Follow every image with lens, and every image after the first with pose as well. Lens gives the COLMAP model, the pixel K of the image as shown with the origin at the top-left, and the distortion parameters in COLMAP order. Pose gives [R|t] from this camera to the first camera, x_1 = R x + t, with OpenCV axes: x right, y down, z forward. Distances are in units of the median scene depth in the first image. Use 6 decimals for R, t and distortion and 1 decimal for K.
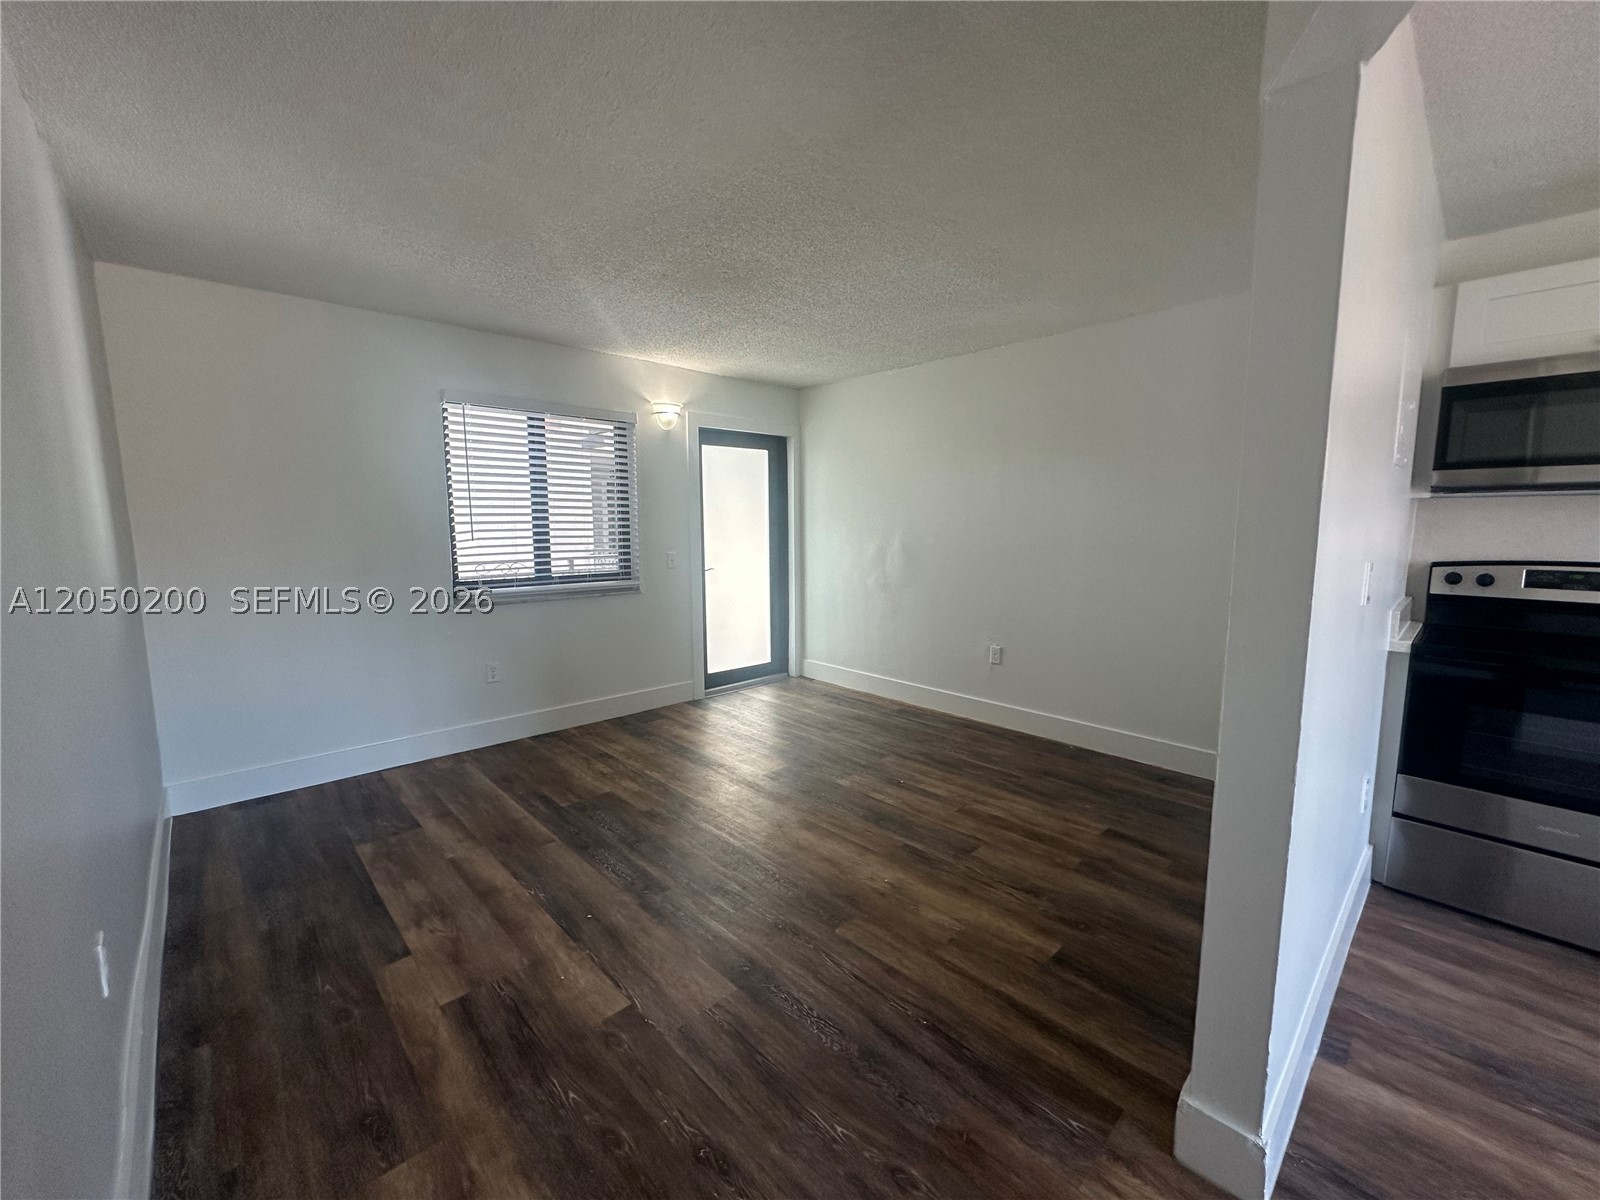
lens RADIAL K [[637.4, 0, 797.2], [0, 637.4, 596.7], [0, 0, 1]] dist [-0.004630, 0.001344]
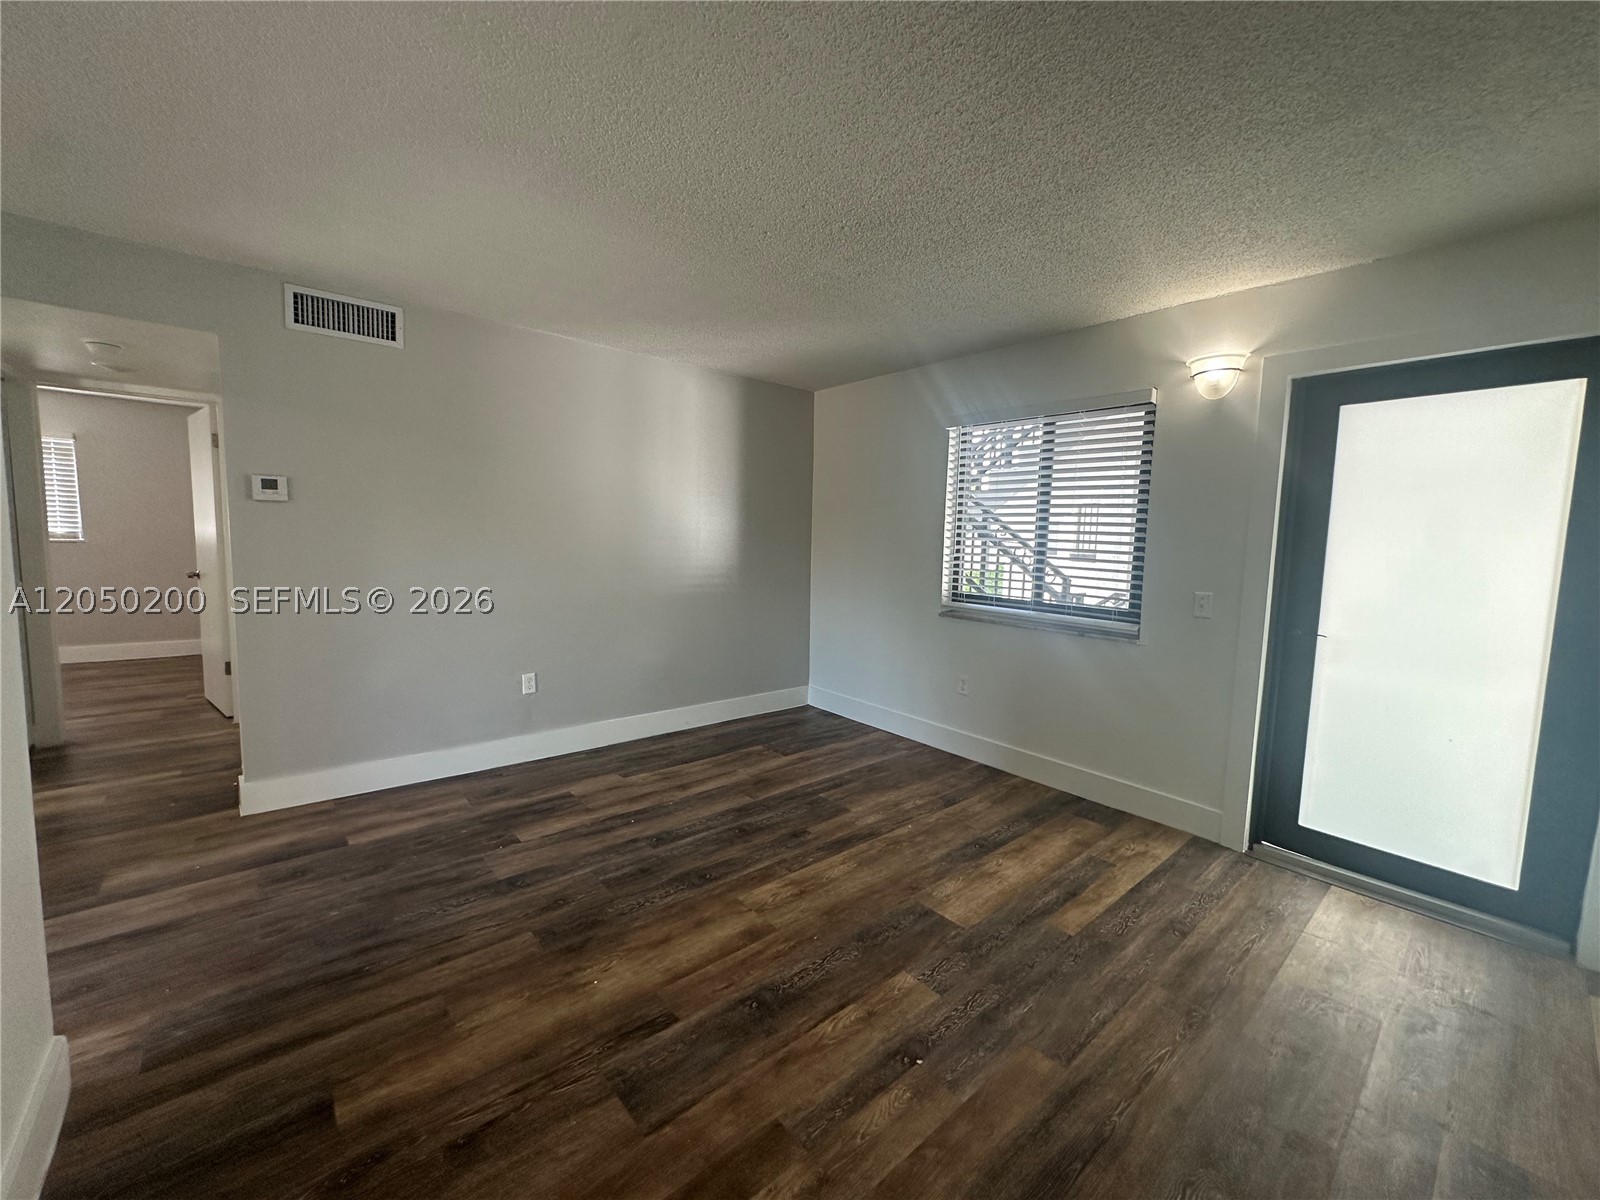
lens RADIAL K [[637.4, 0, 796.8], [0, 637.4, 600.4], [0, 0, 1]] dist [-0.004630, 0.001344]
pose [[-0.052831, 0.101734, -0.993408, 0.787399], [-0.147045, 0.983160, 0.108505, -0.125675], [0.987718, 0.151808, -0.036982, 1.107405]]
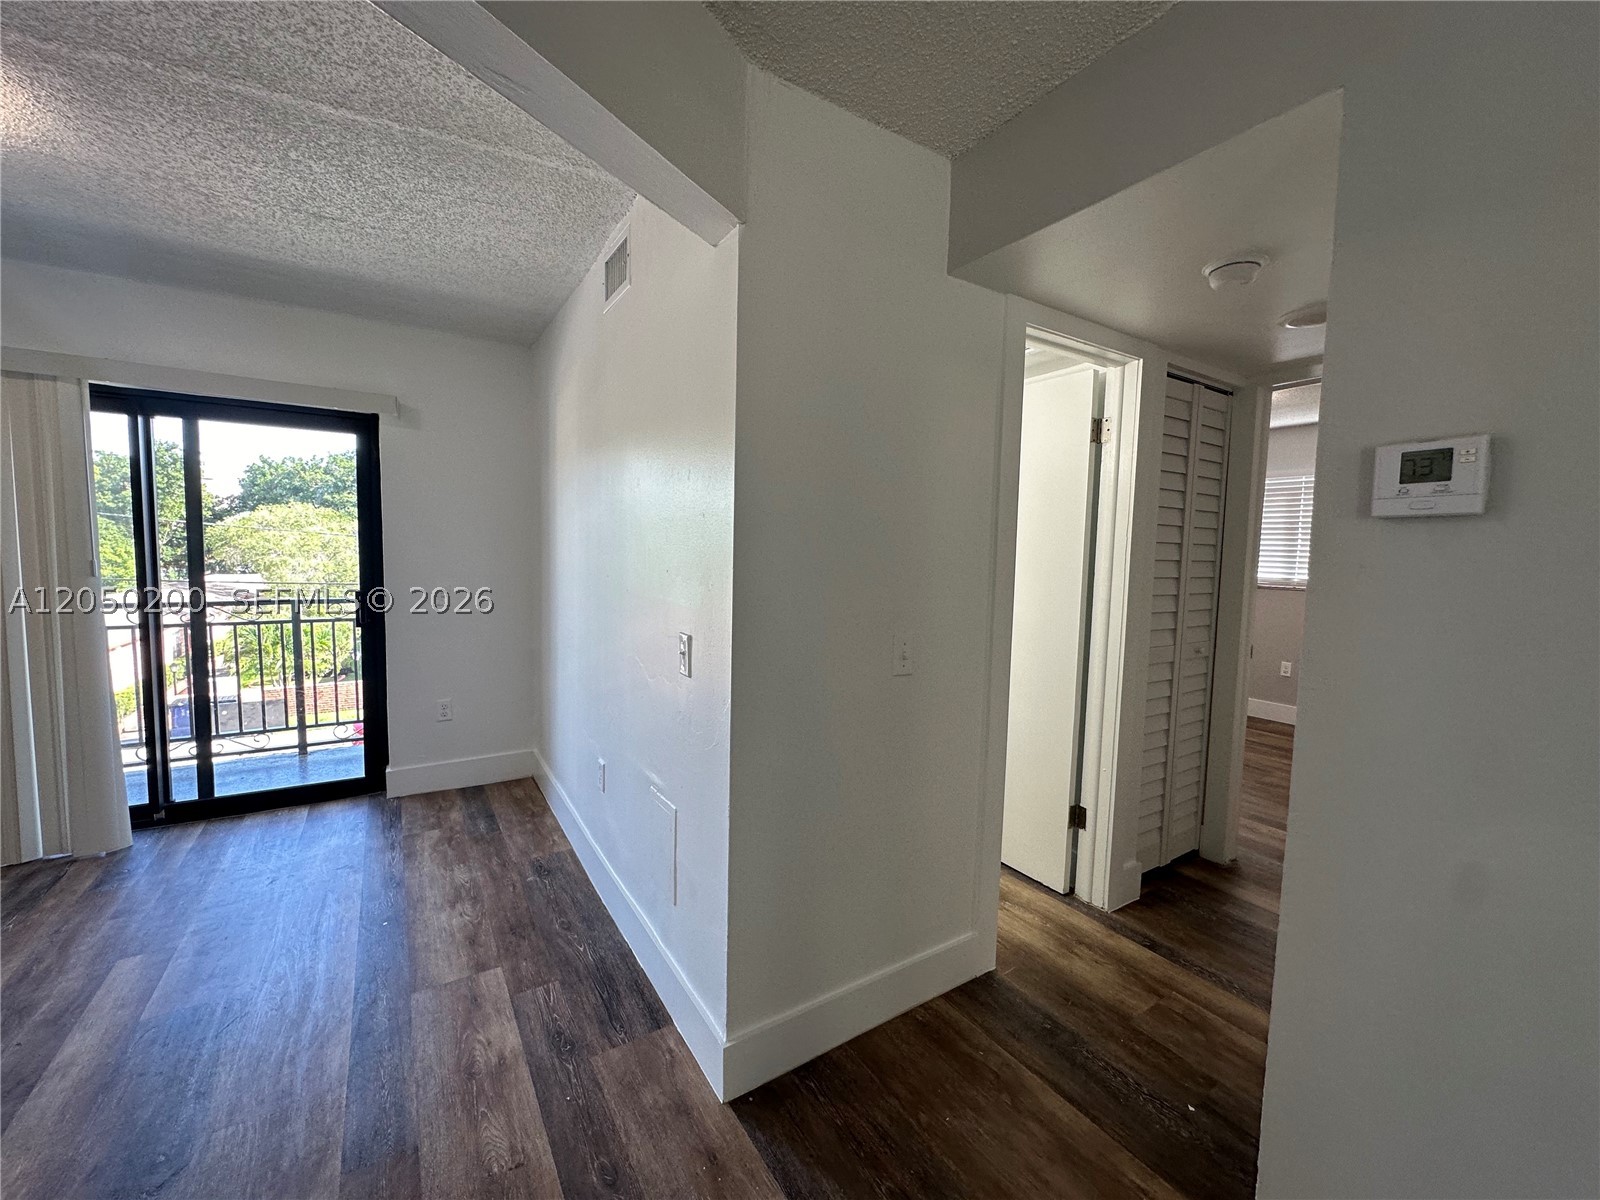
lens RADIAL K [[637.4, 0, 799.5], [0, 637.4, 596.1], [0, 0, 1]] dist [-0.004630, 0.001344]
pose [[-0.982061, -0.028806, 0.186351, 0.015934], [0.007597, 0.981416, 0.191743, -0.070735], [-0.188411, 0.189719, -0.963591, 0.573081]]
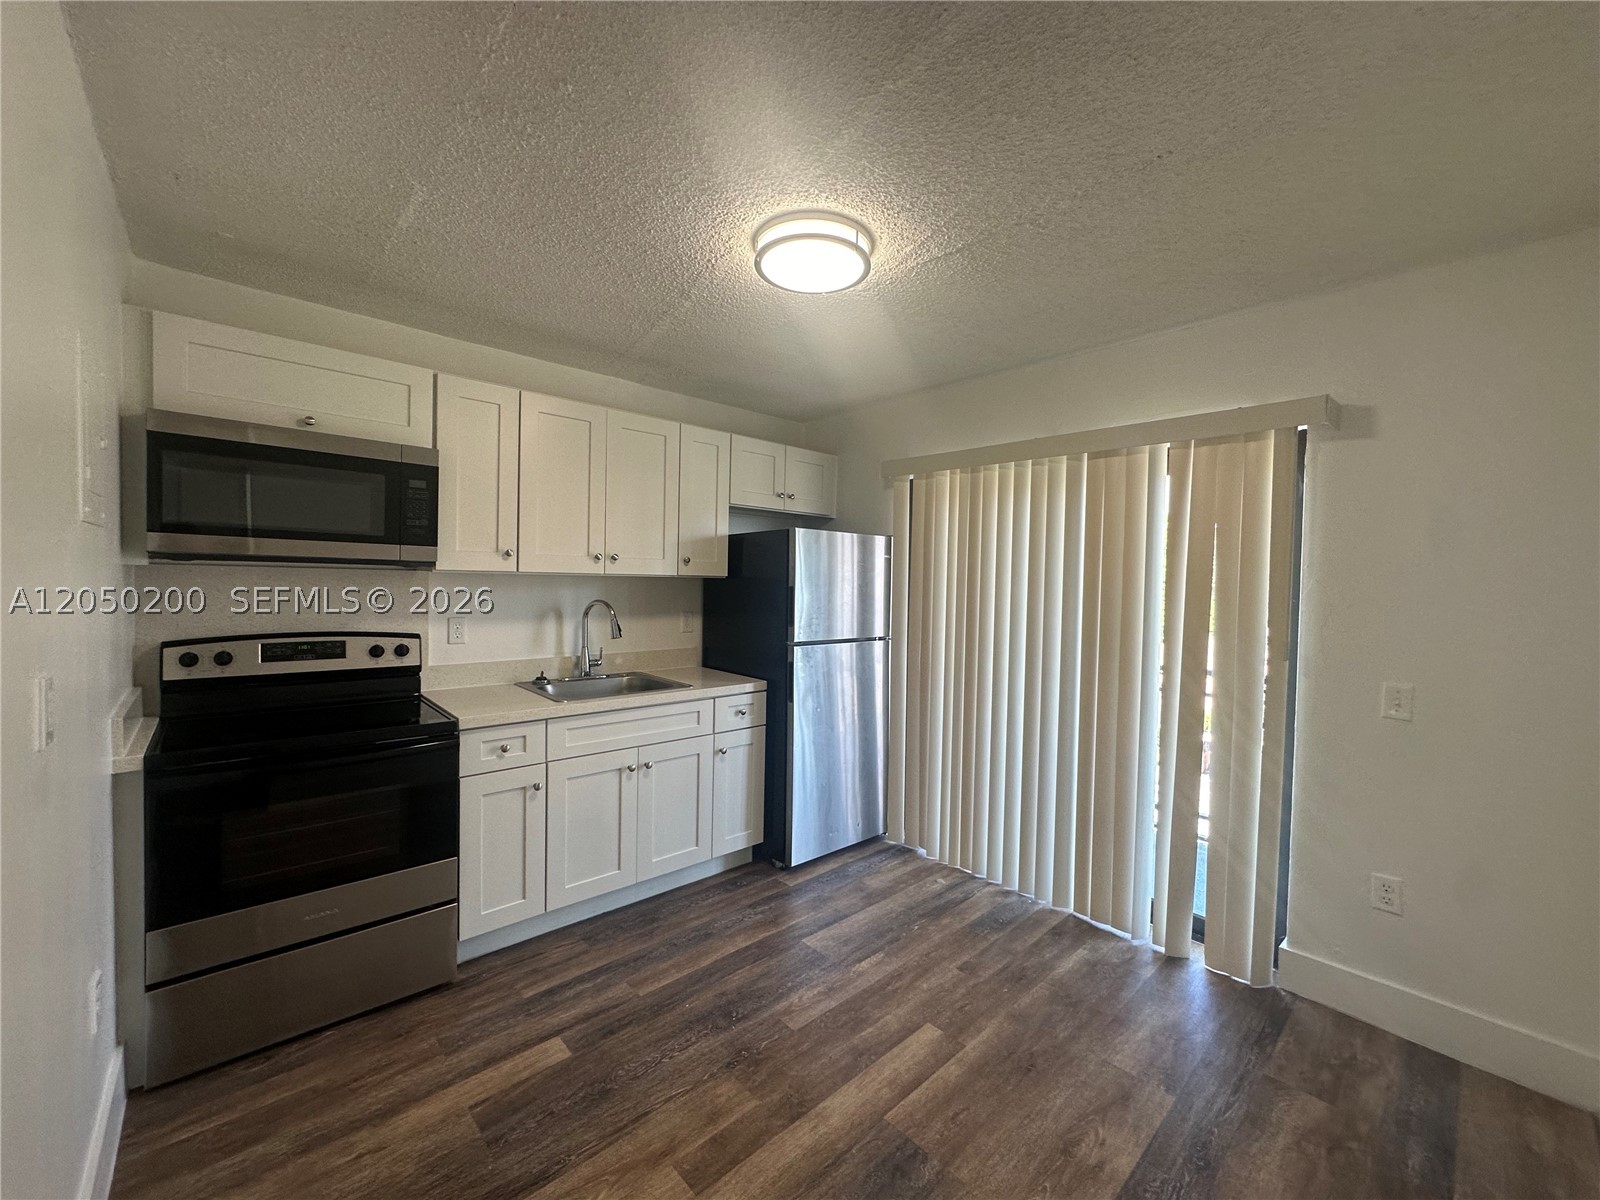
lens RADIAL K [[637.4, 0, 797.1], [0, 637.4, 597.3], [0, 0, 1]] dist [-0.004630, 0.001344]
pose [[0.012782, -0.020229, 0.999714, 0.188487], [0.099367, 0.994872, 0.018860, -0.045244], [-0.994969, 0.099097, 0.014727, 0.163649]]
